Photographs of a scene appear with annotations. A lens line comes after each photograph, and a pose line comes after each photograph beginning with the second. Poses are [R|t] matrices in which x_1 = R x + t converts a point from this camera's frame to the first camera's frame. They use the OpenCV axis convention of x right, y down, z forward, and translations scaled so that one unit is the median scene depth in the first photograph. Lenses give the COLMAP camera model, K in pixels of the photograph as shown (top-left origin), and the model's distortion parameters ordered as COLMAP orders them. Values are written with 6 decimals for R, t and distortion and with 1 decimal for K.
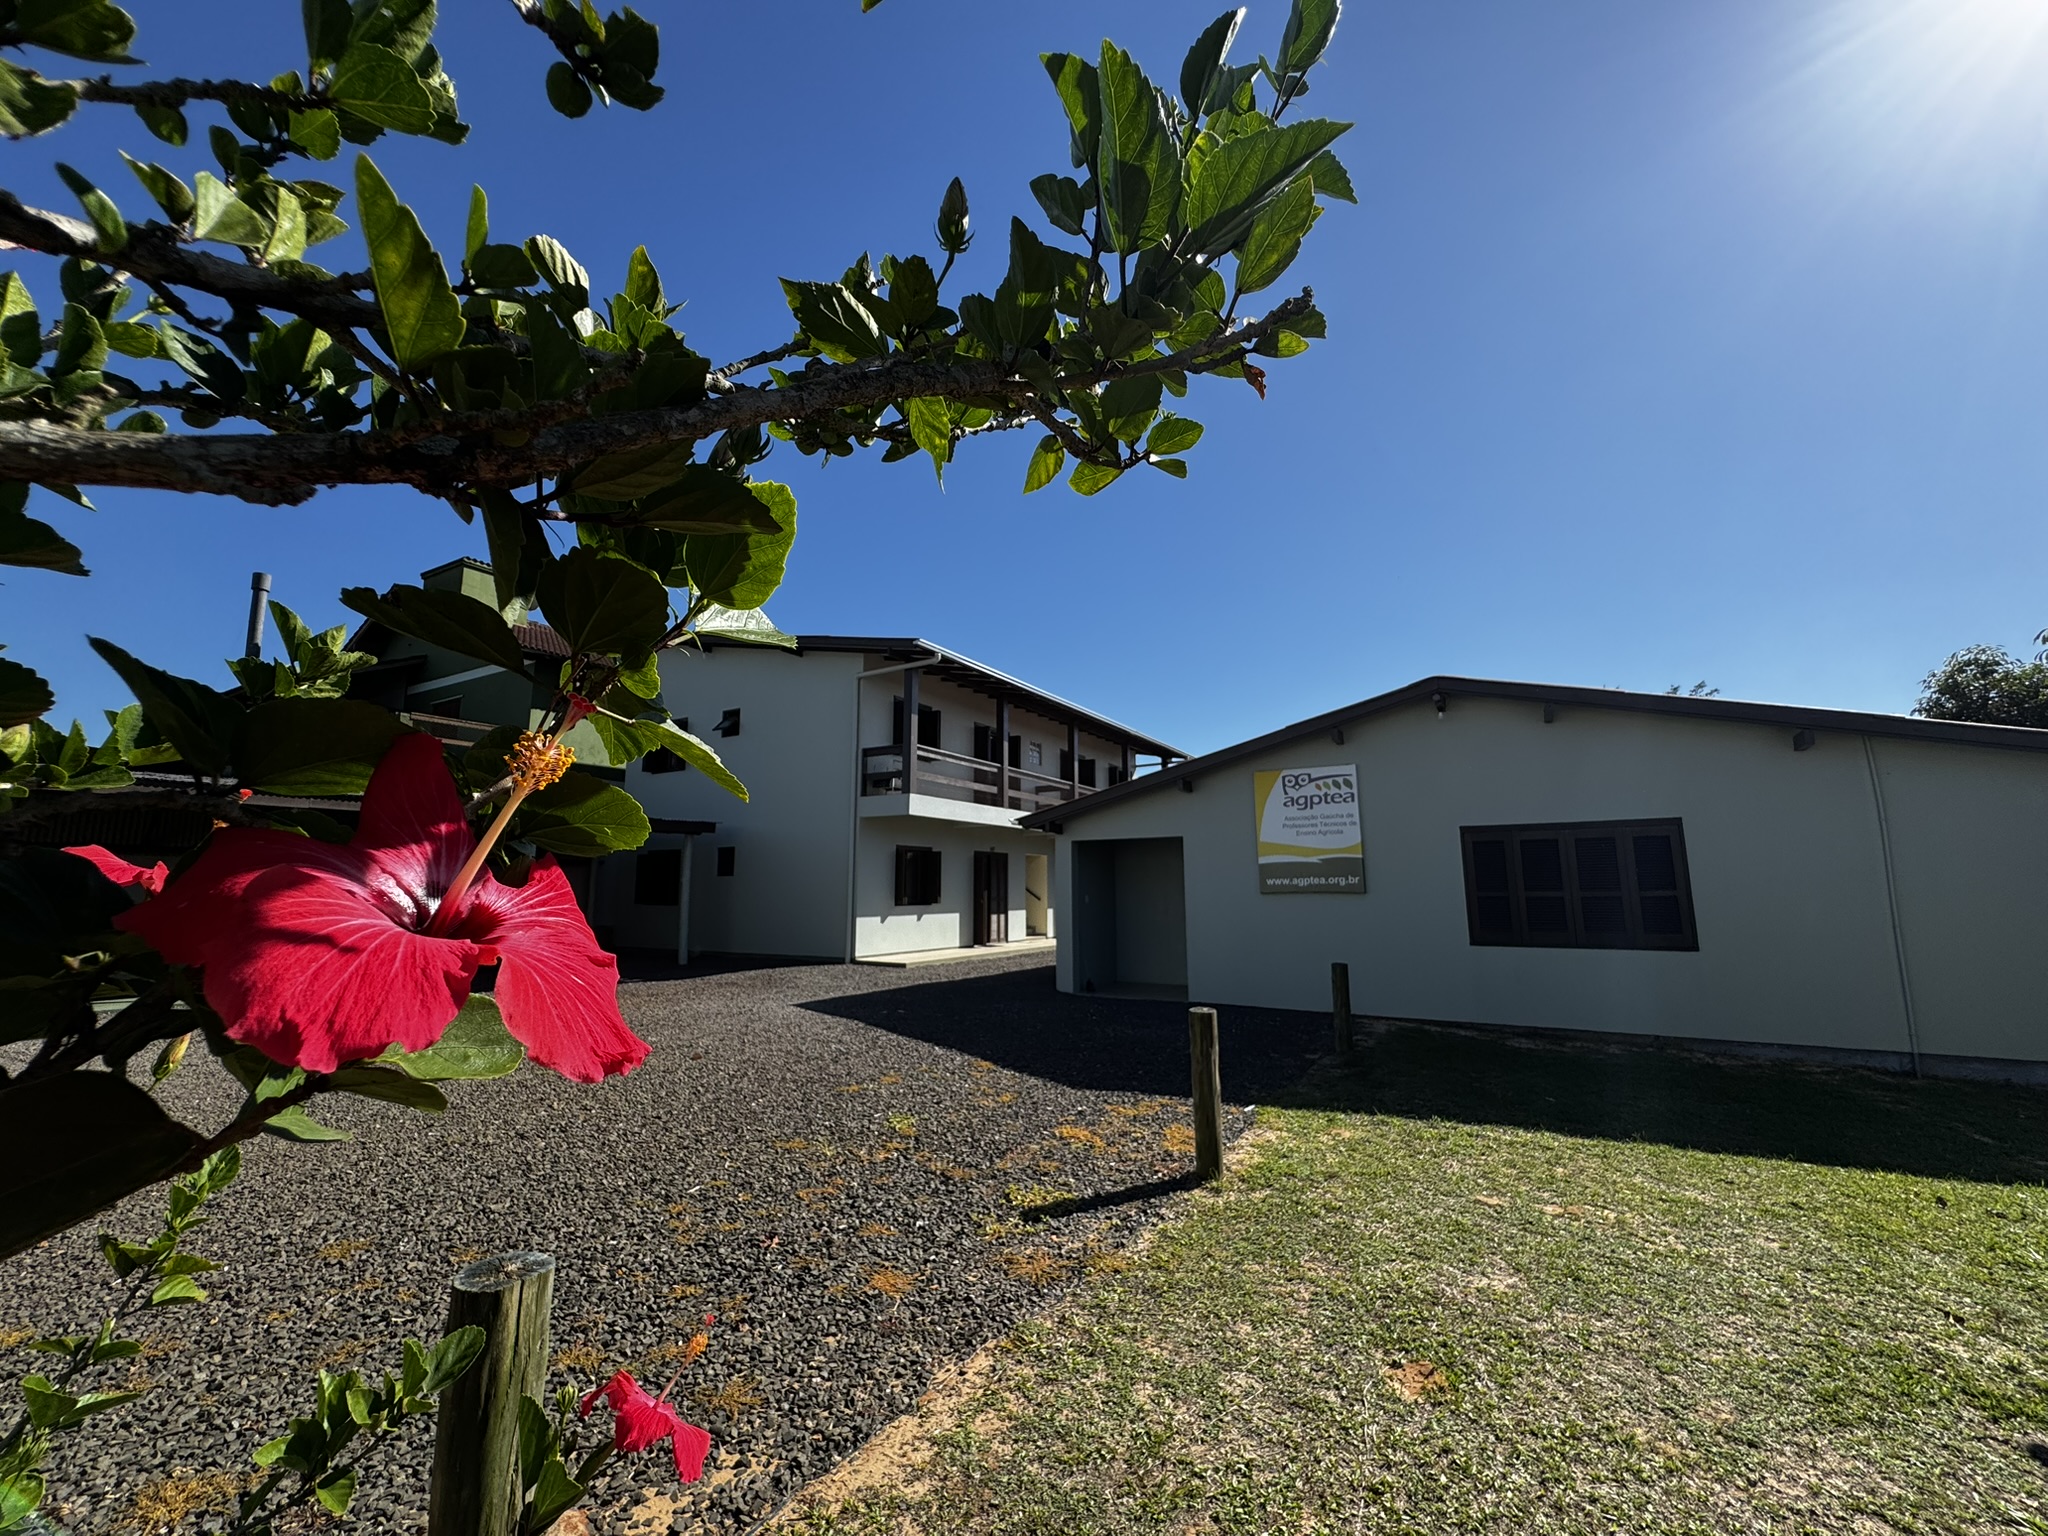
lens RADIAL K [[823.9, 0, 1024.0], [0, 823.9, 768.0], [0, 0, 1]] dist [-0.003088, -0.000146]
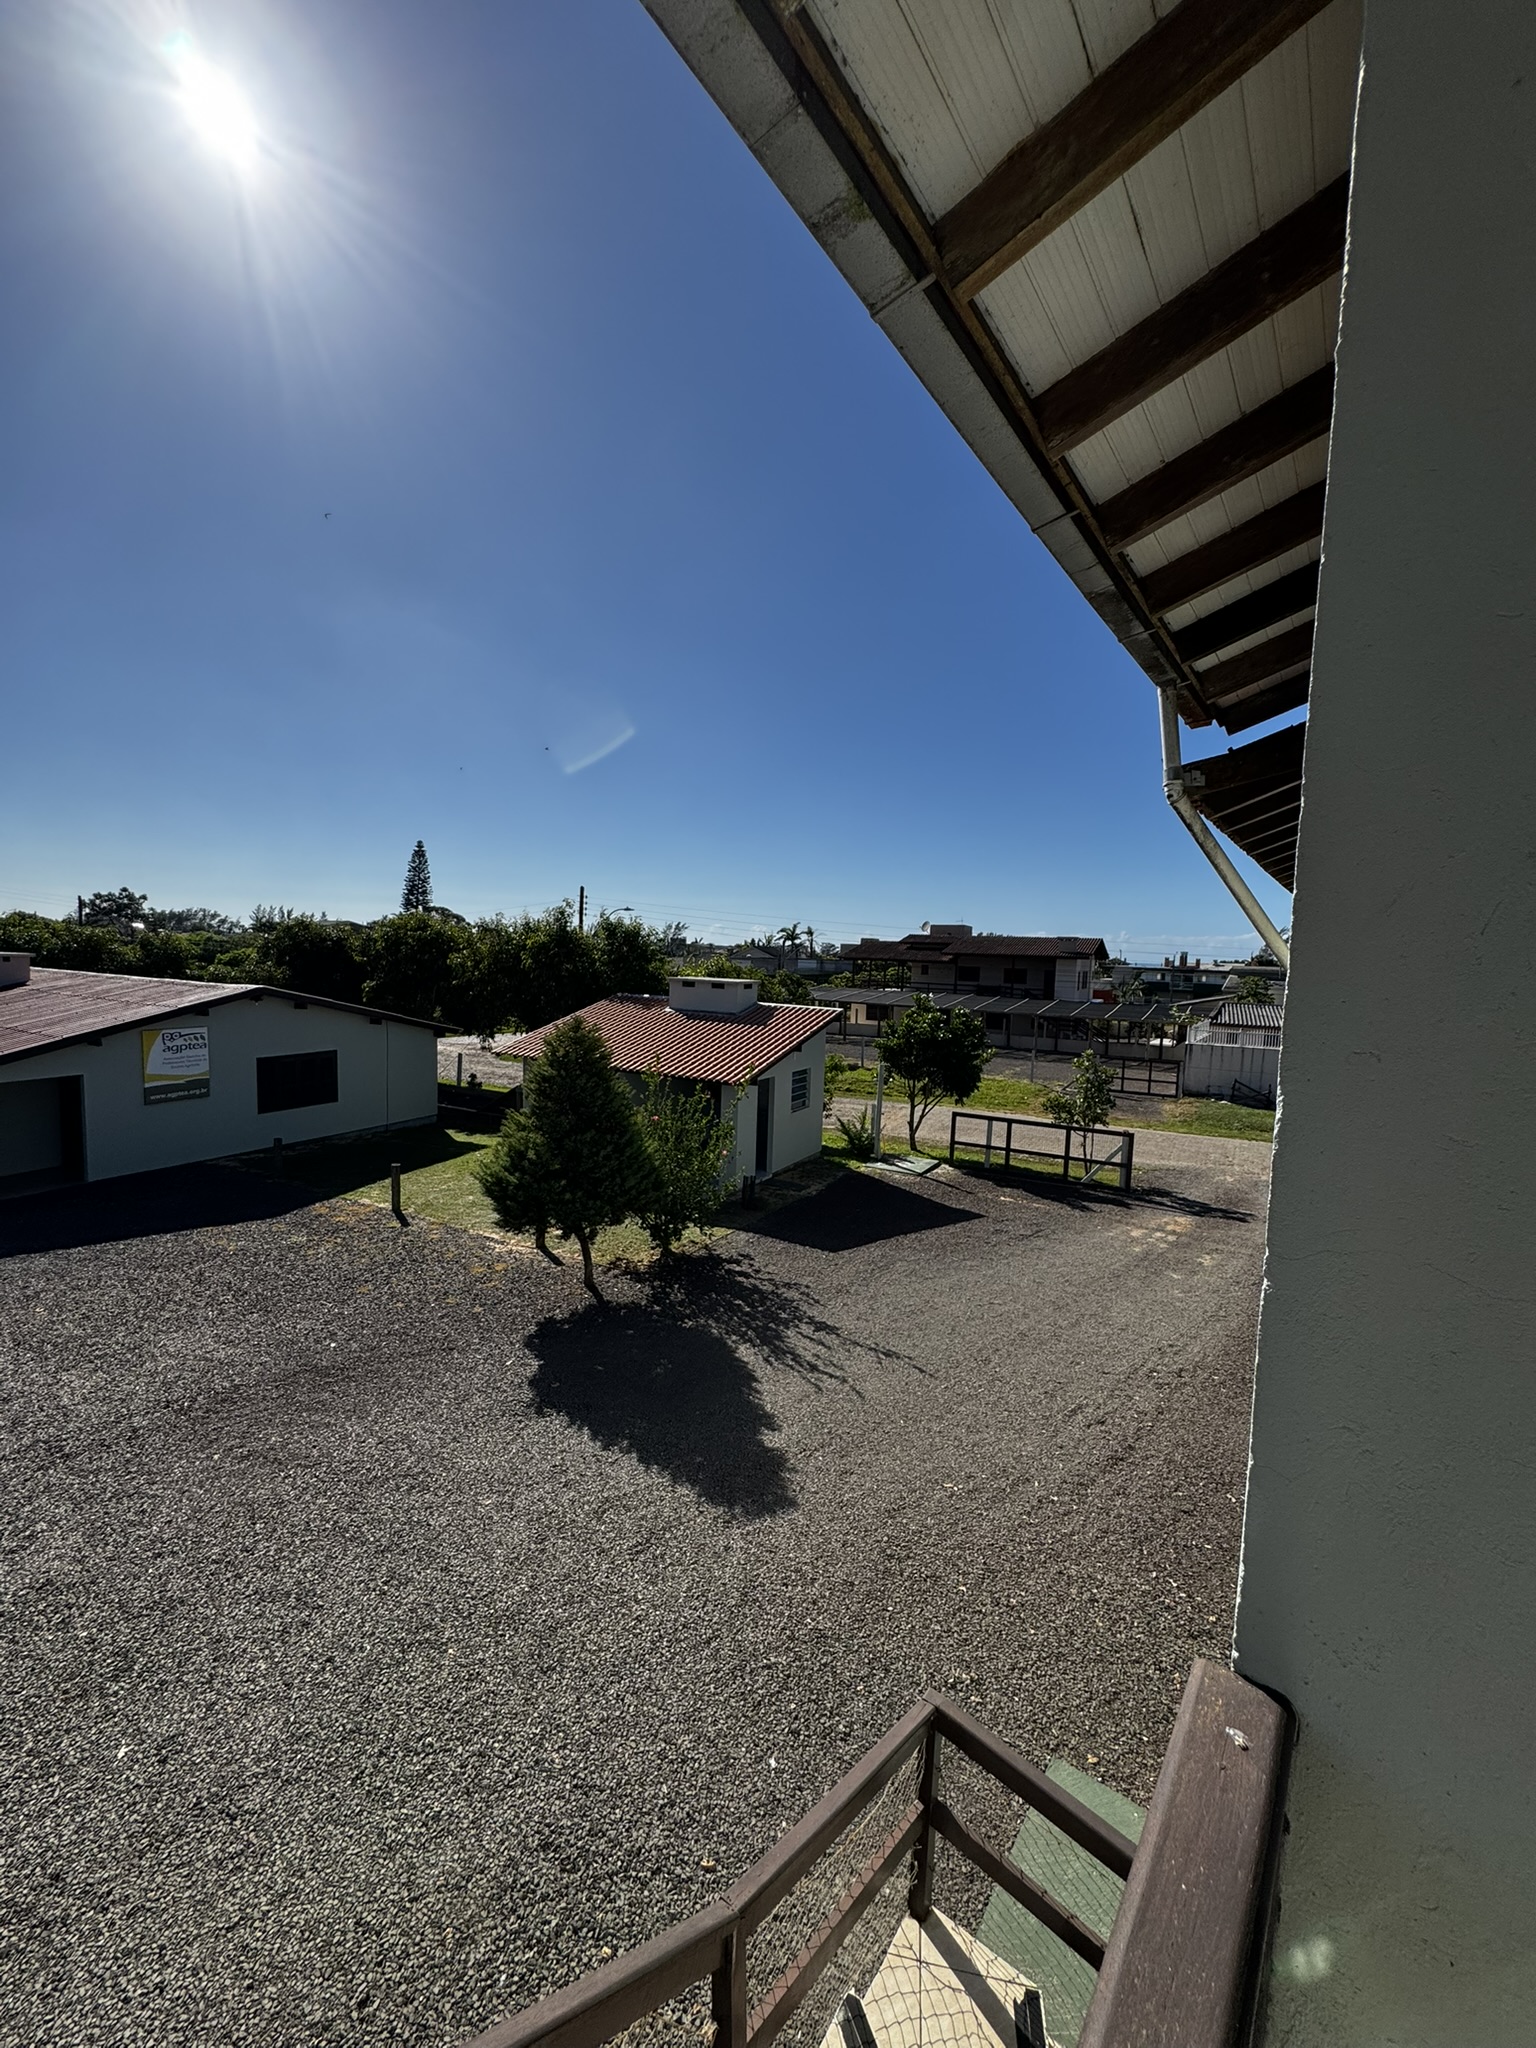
lens RADIAL K [[823.9, 0, 768.0], [0, 823.9, 1019.7], [0, 0, 1]] dist [-0.003088, -0.000146]
pose [[-0.057887, -0.084327, 0.994755, -1.221156], [-0.178858, 0.981180, 0.072768, -0.310546], [-0.982170, -0.173708, -0.071880, -0.062381]]
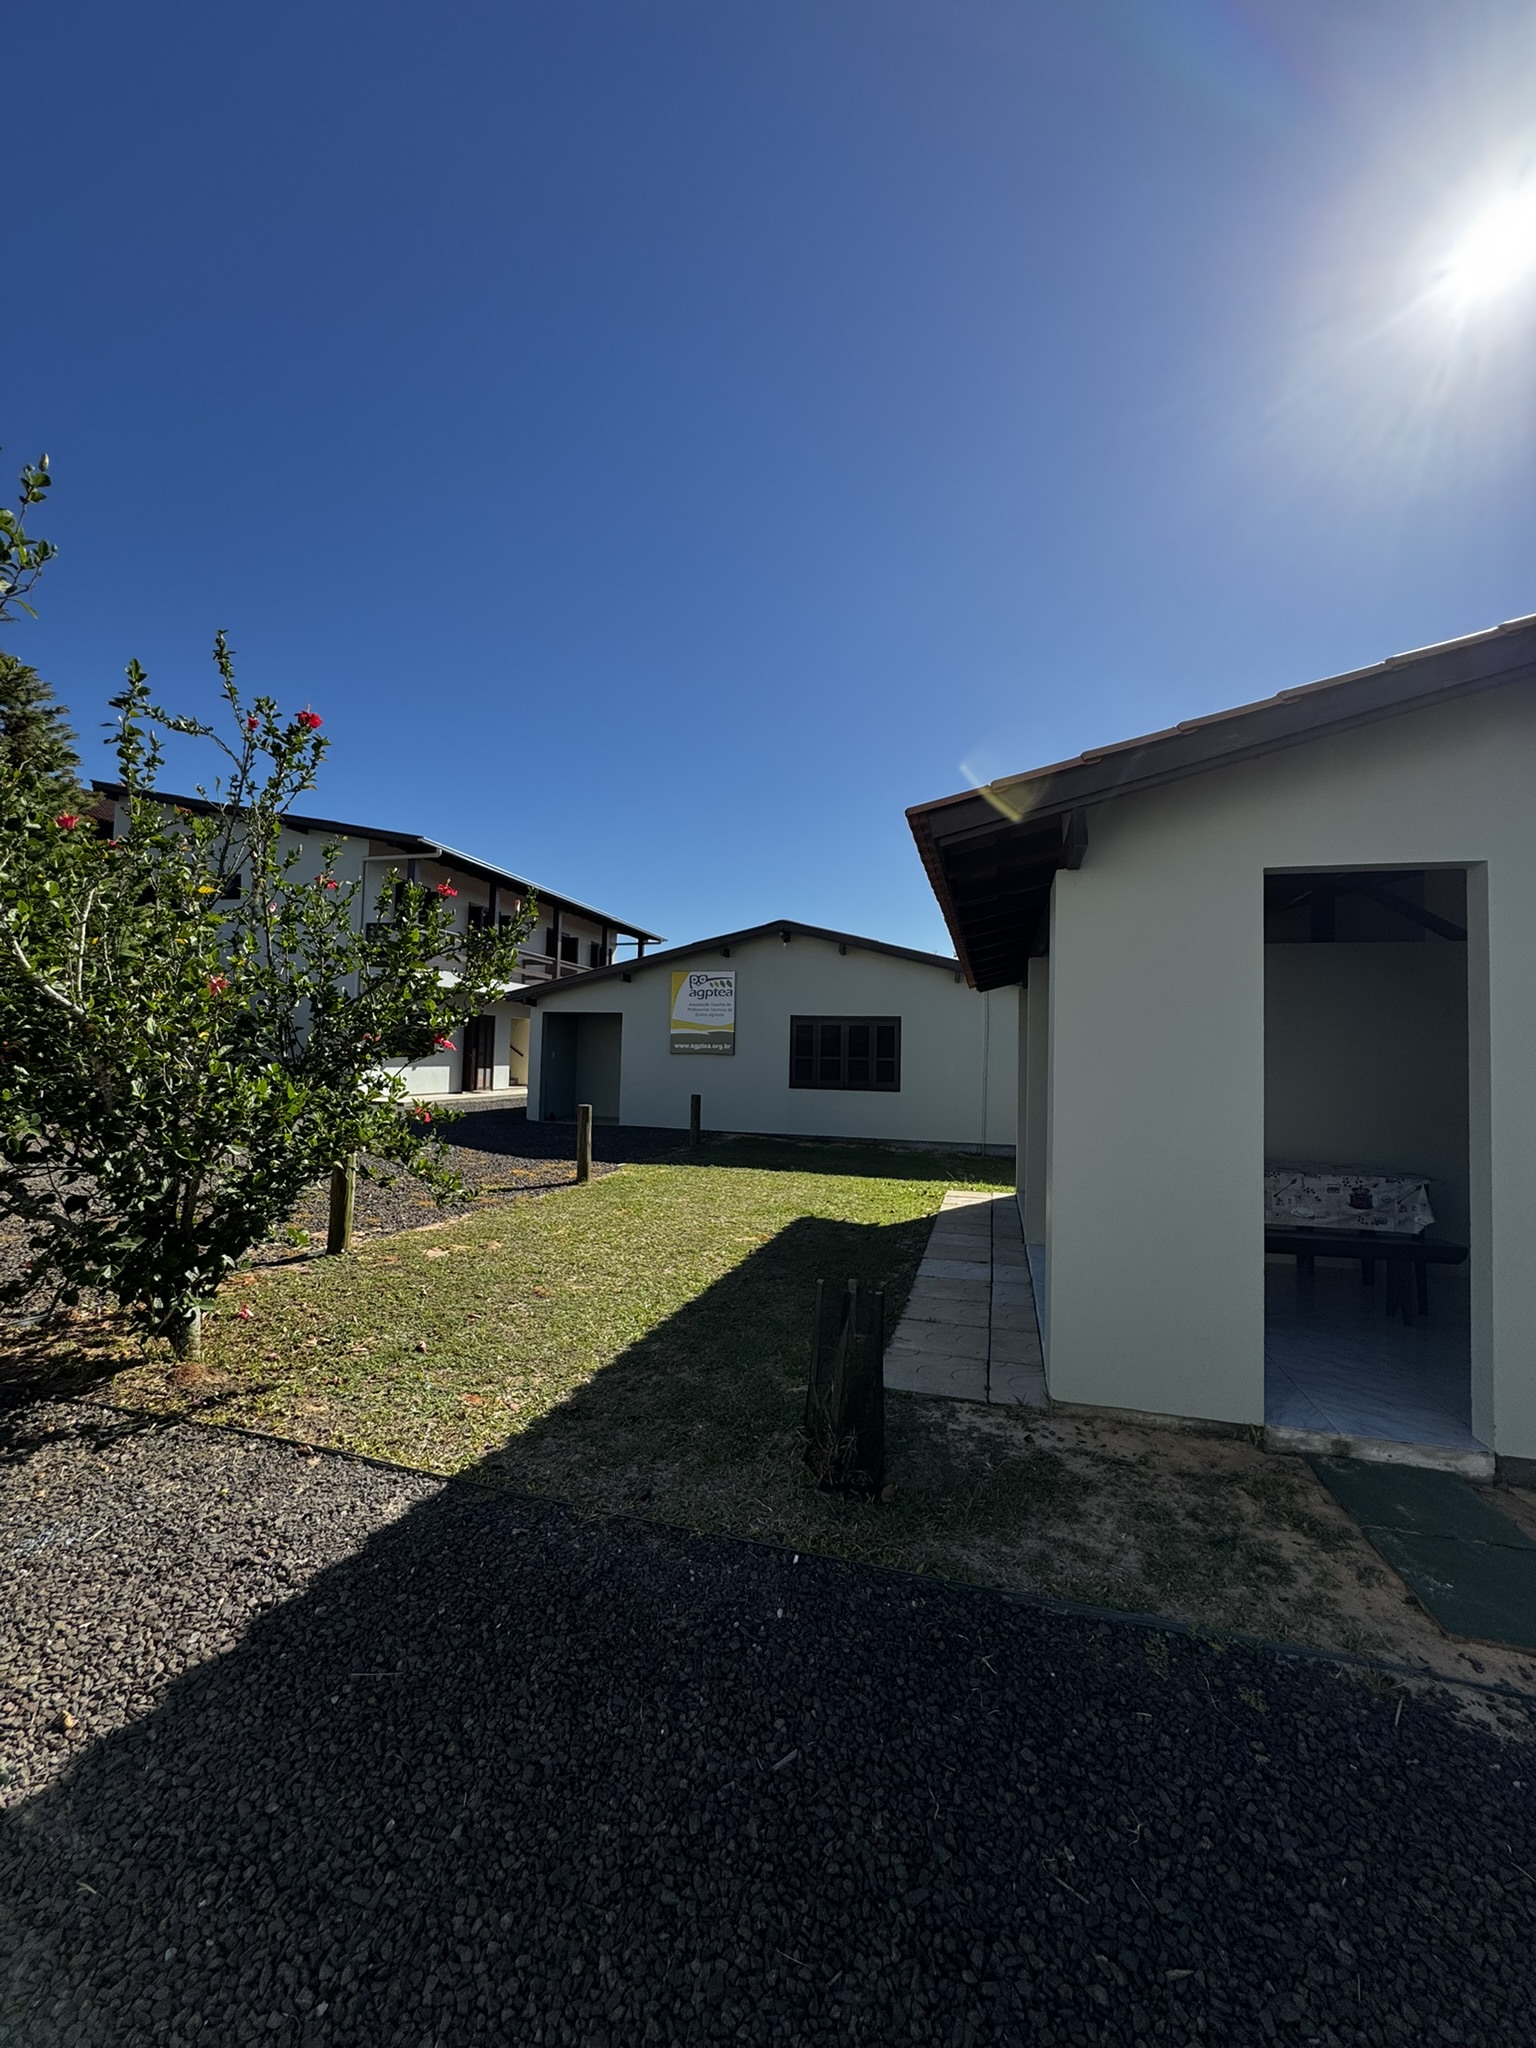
lens RADIAL K [[823.9, 0, 768.0], [0, 823.9, 1019.7], [0, 0, 1]] dist [-0.003088, -0.000146]
pose [[0.955535, 0.039839, 0.292173, 0.016548], [-0.070711, 0.992879, 0.095874, -0.055372], [-0.286273, -0.112271, 0.951548, -0.398578]]
